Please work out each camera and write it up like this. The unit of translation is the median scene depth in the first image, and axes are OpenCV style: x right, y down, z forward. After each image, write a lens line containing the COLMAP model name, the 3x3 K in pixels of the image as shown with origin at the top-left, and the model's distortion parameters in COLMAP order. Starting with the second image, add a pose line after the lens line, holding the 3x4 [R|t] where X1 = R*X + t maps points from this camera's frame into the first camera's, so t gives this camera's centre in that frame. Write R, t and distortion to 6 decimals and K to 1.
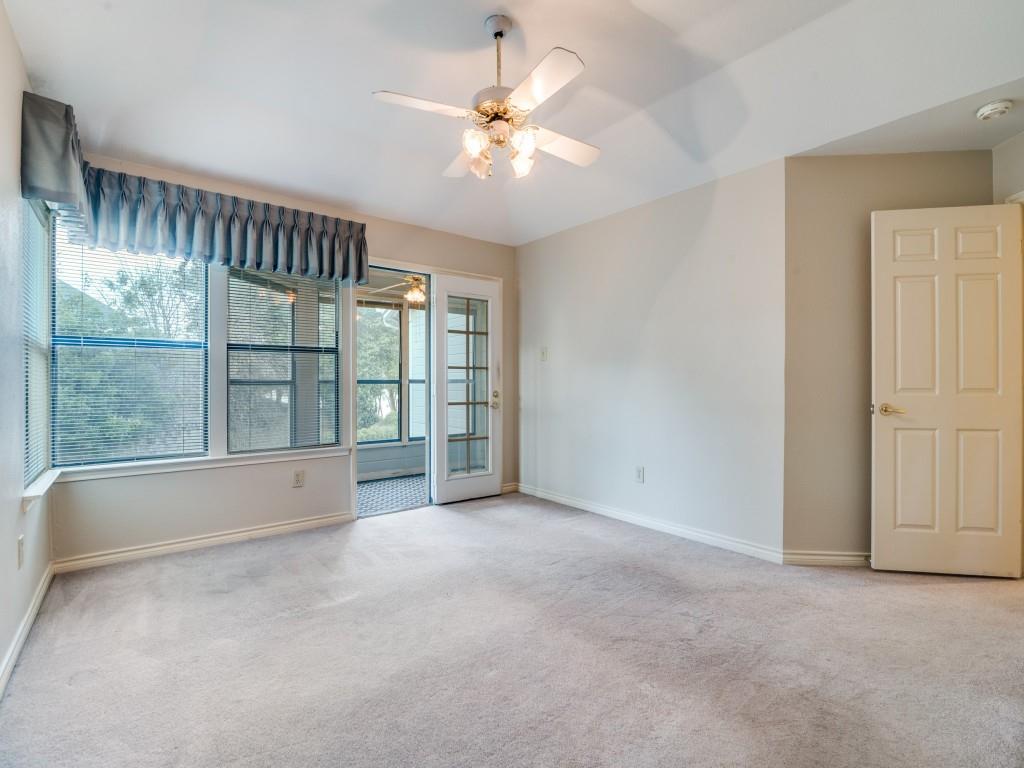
lens RADIAL K [[474.7, 0, 513.2], [0, 474.7, 380.2], [0, 0, 1]] dist [-0.018007, 0.000362]
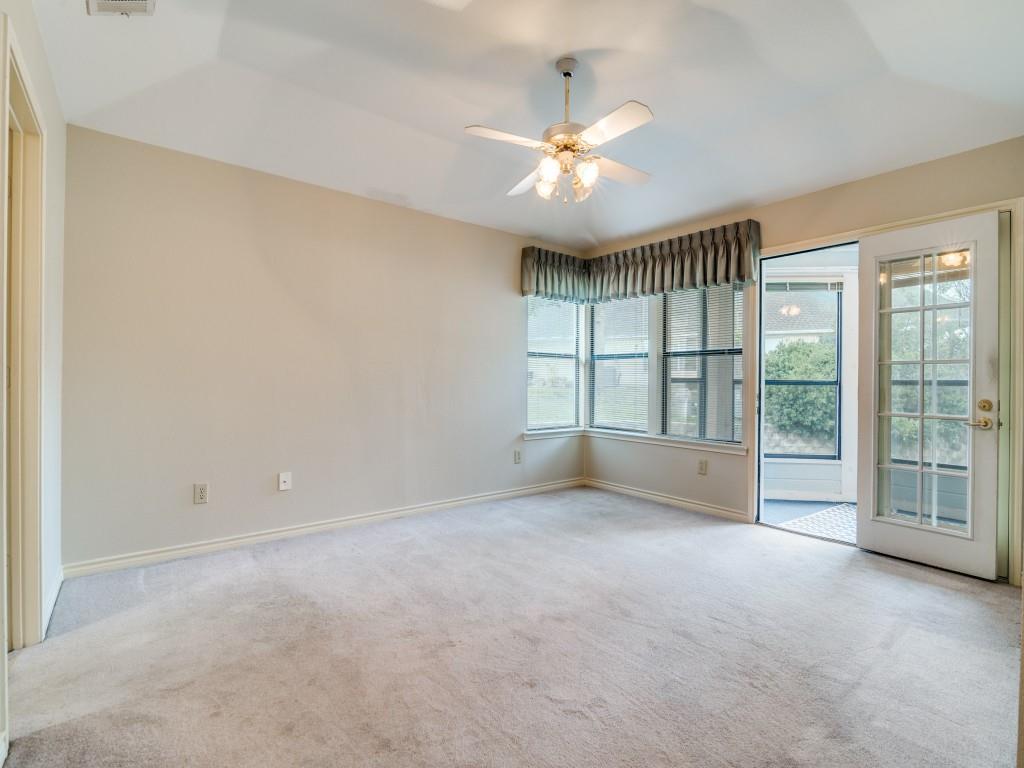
lens RADIAL K [[474.7, 0, 513.2], [0, 474.7, 380.2], [0, 0, 1]] dist [-0.018007, 0.000362]
pose [[0.008072, 0.000263, -0.999967, 0.778959], [-0.004271, 0.999991, 0.000228, 0.001540], [0.999958, 0.004269, 0.008073, 0.611235]]
